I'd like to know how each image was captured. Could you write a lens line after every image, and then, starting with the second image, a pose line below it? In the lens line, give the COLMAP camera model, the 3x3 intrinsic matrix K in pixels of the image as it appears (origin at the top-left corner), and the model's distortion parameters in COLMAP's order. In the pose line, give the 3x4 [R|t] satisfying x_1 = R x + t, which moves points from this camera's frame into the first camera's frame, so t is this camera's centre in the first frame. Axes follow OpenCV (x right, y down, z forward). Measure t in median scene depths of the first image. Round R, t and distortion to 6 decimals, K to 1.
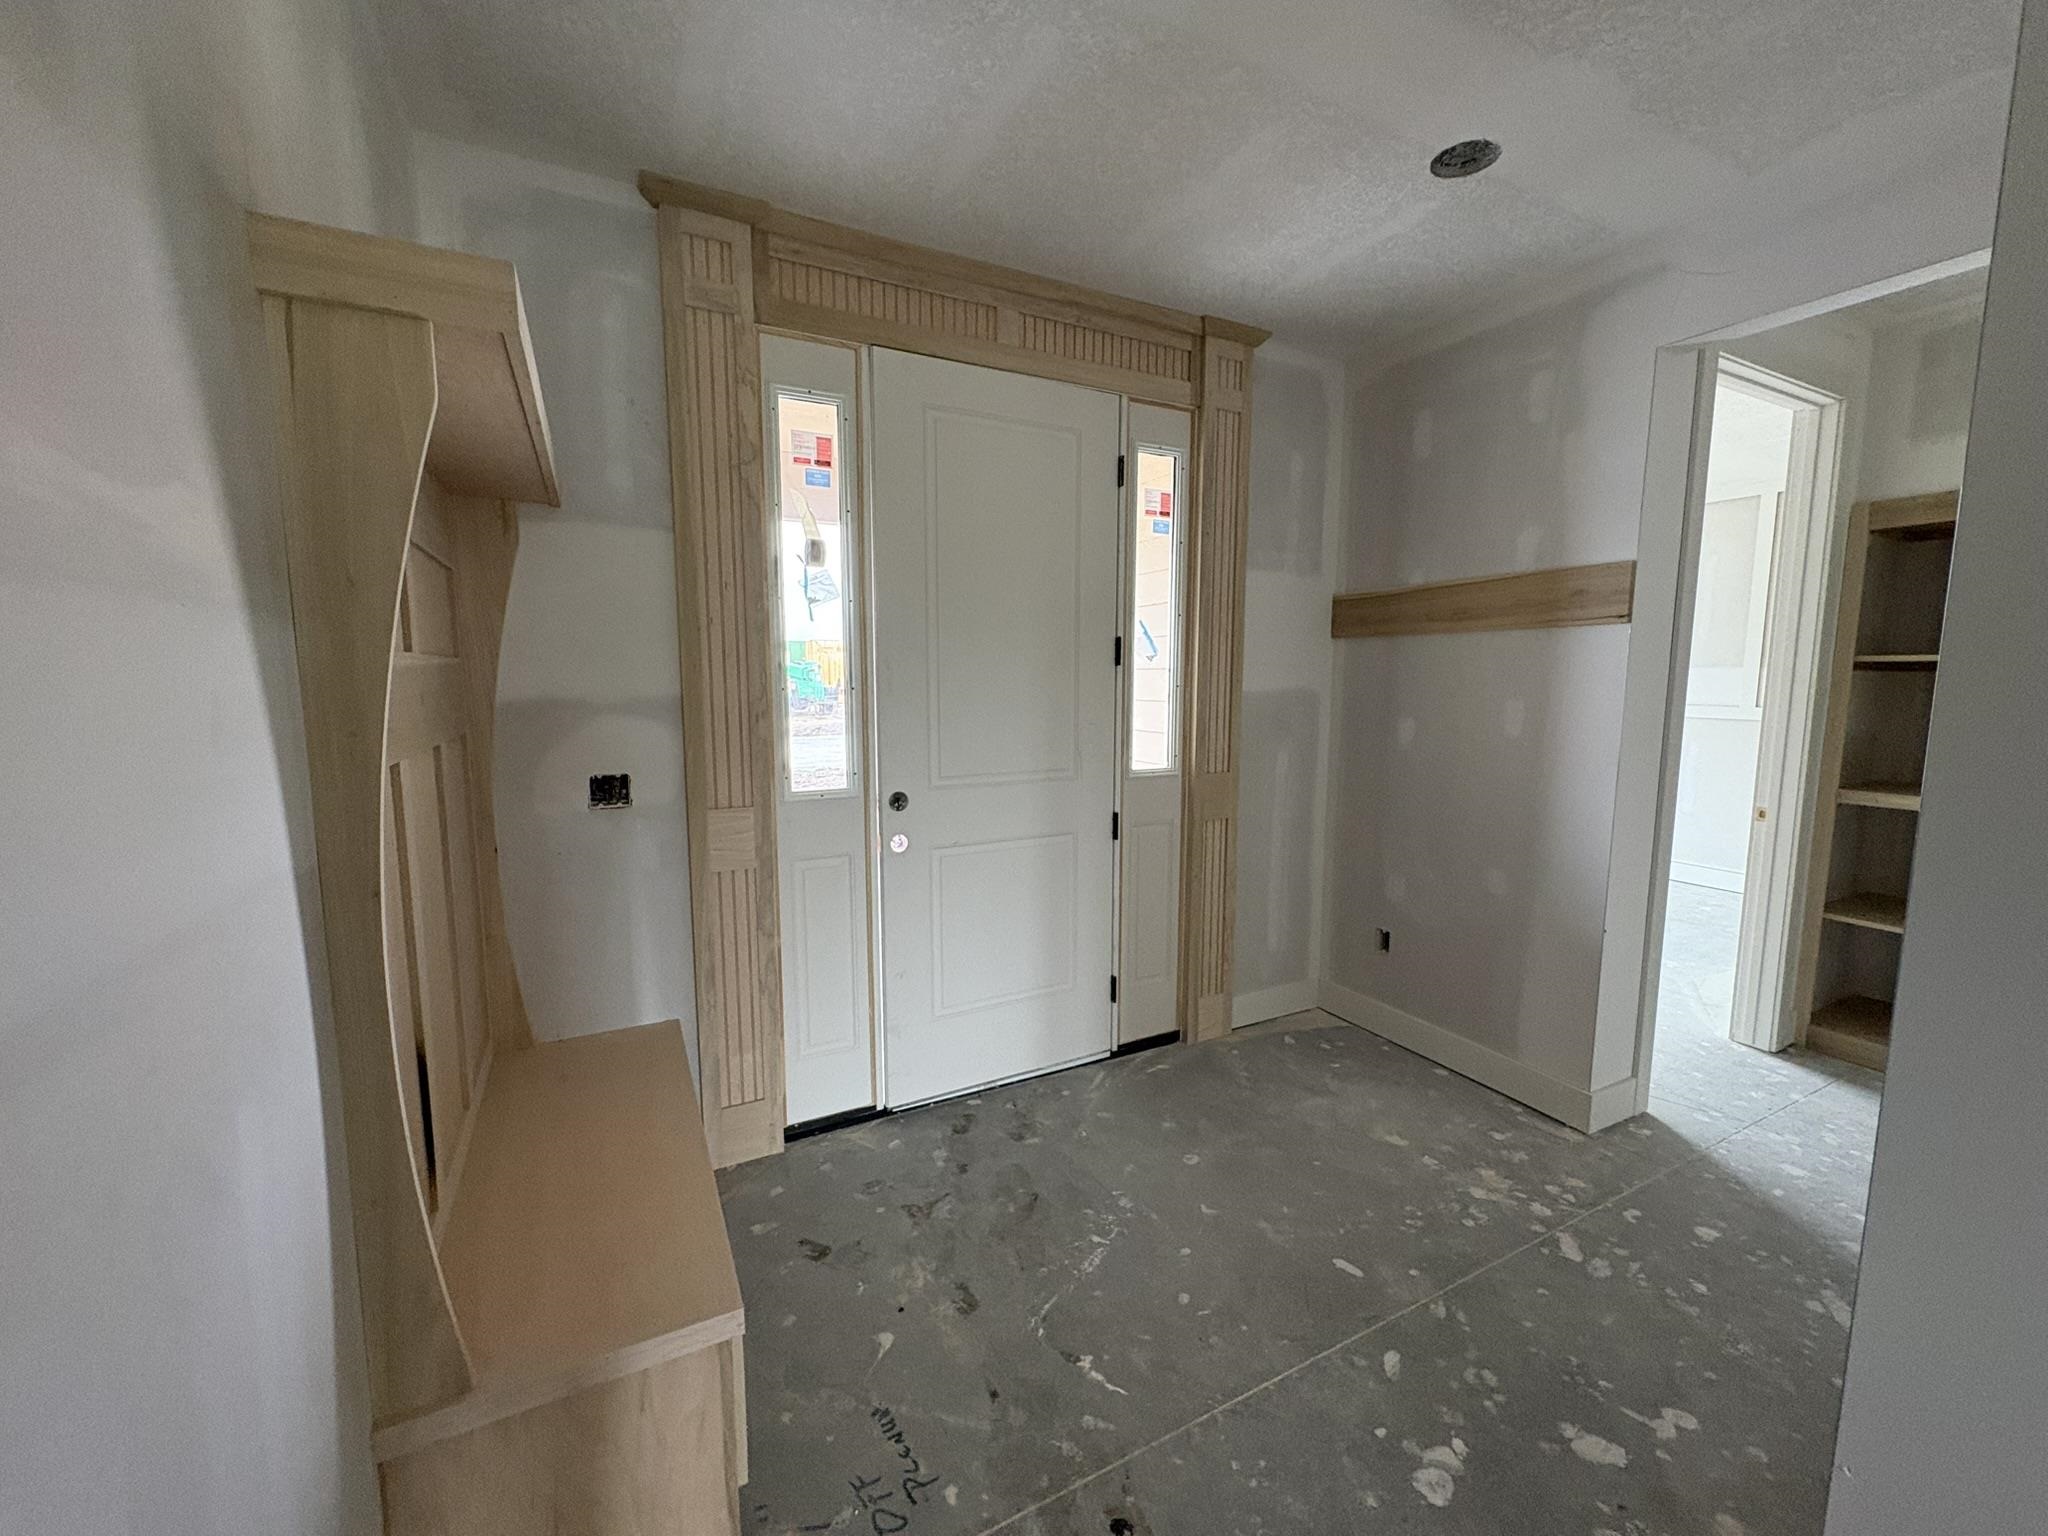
lens RADIAL K [[811.4, 0, 1022.4], [0, 811.4, 766.6], [0, 0, 1]] dist [0.000096, 0.000619]
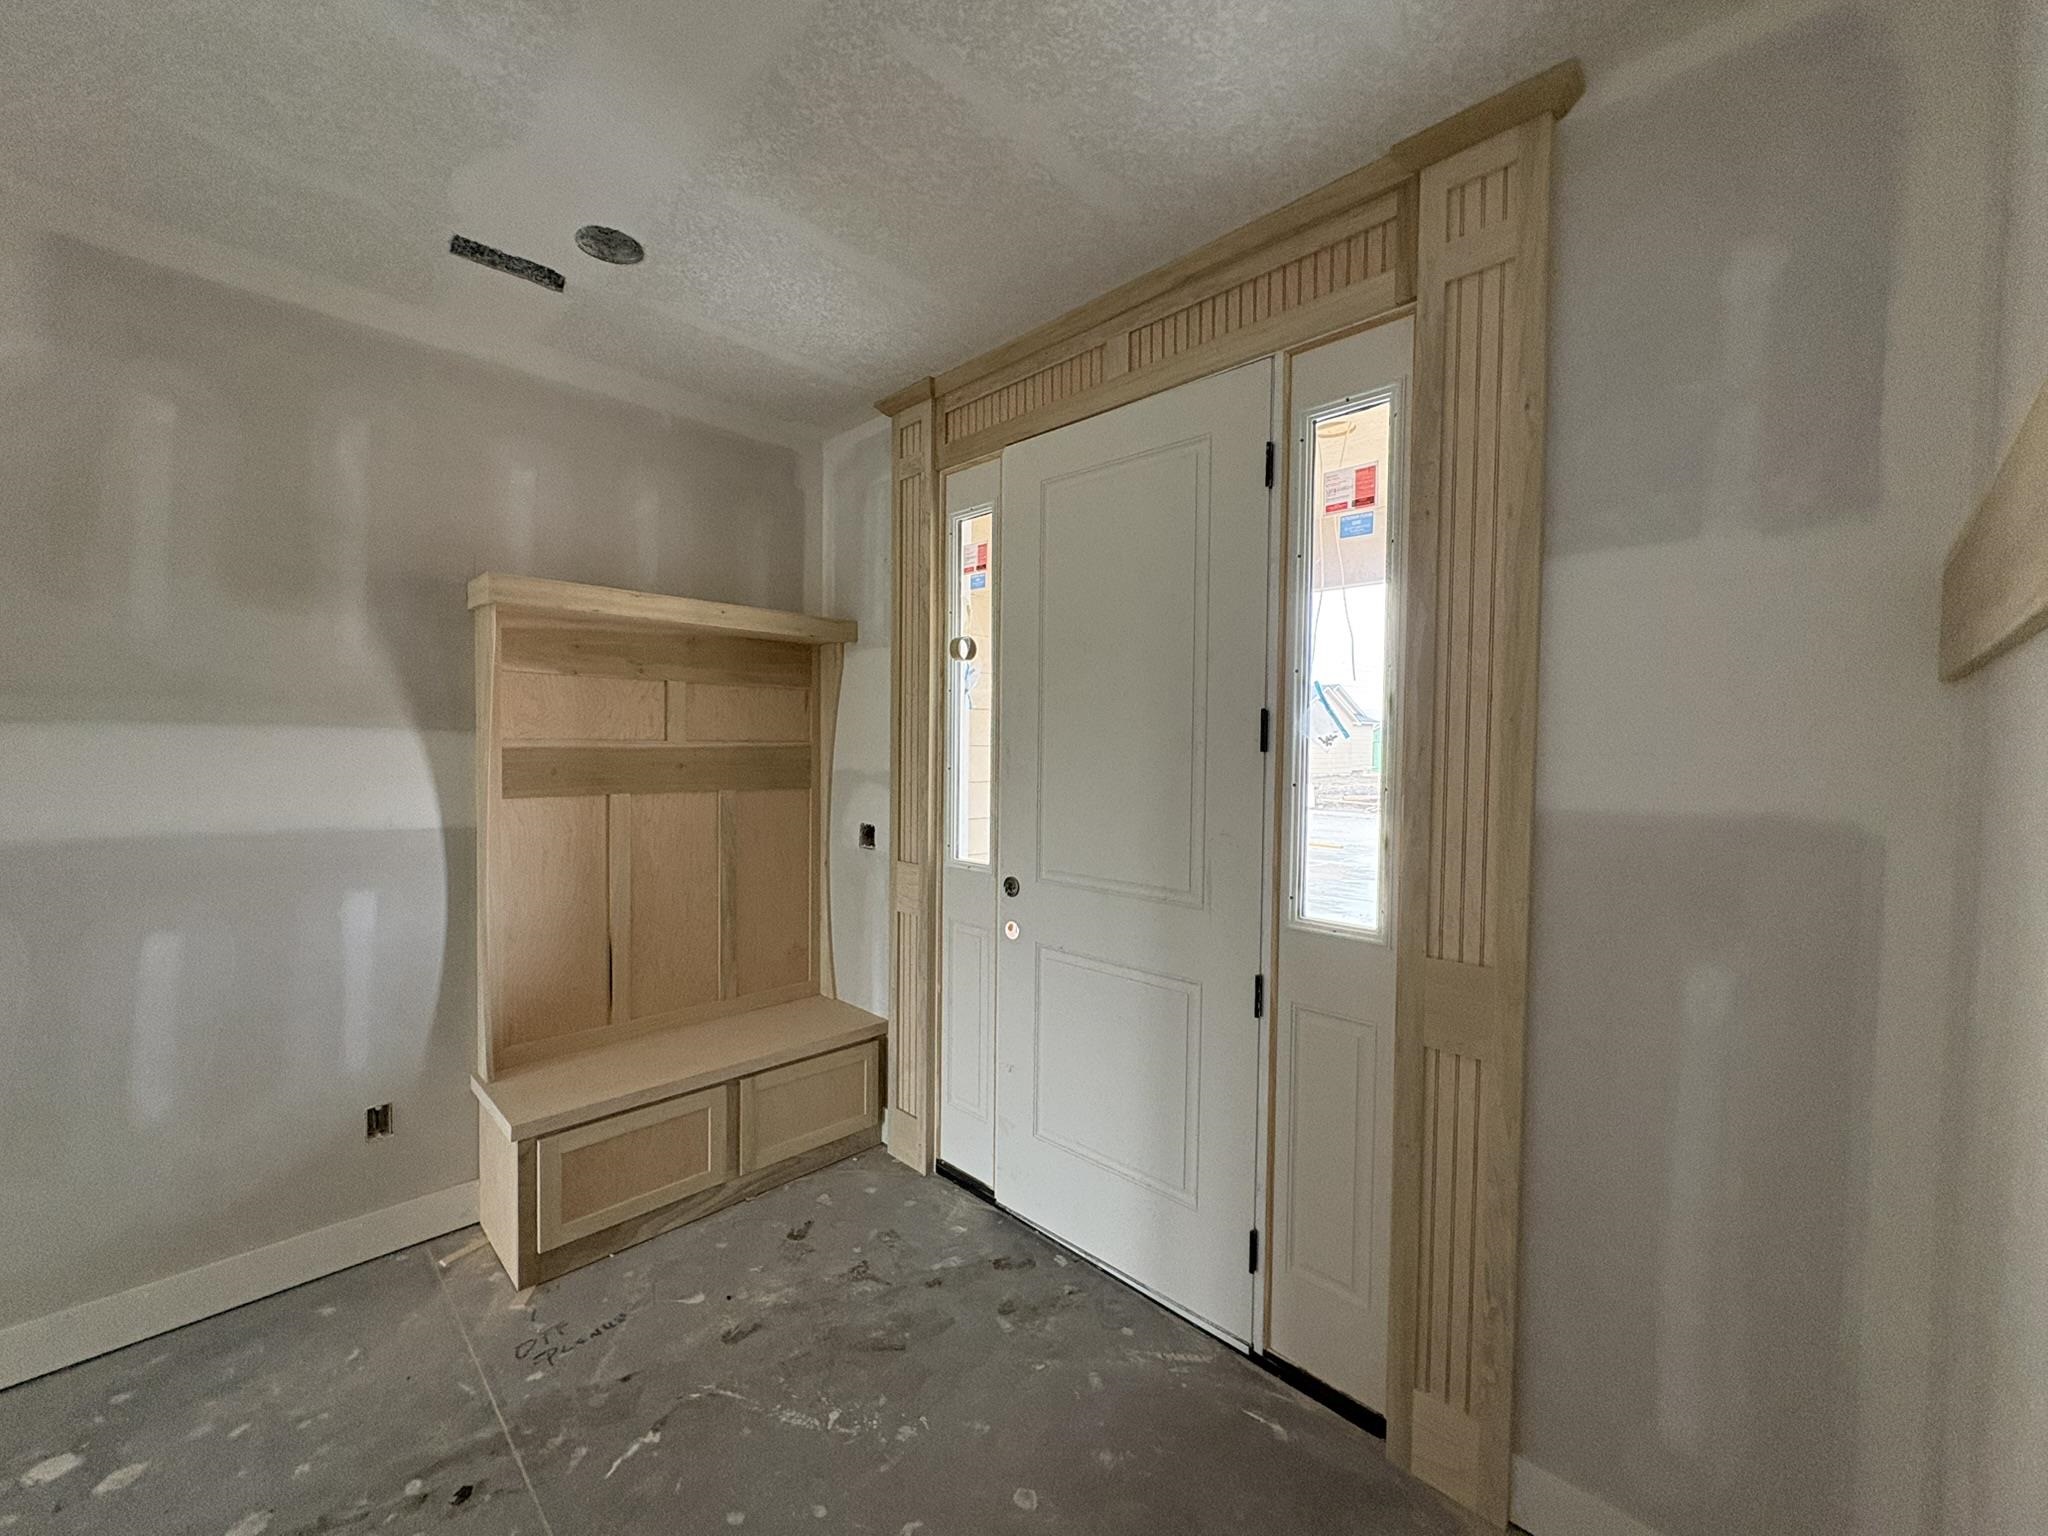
lens RADIAL K [[811.4, 0, 1022.4], [0, 811.4, 766.6], [0, 0, 1]] dist [0.000096, 0.000619]
pose [[0.307663, 0.031802, -0.950964, 0.769527], [-0.117924, 0.993010, -0.004944, -0.097088], [0.944160, 0.113662, 0.309263, 0.684679]]
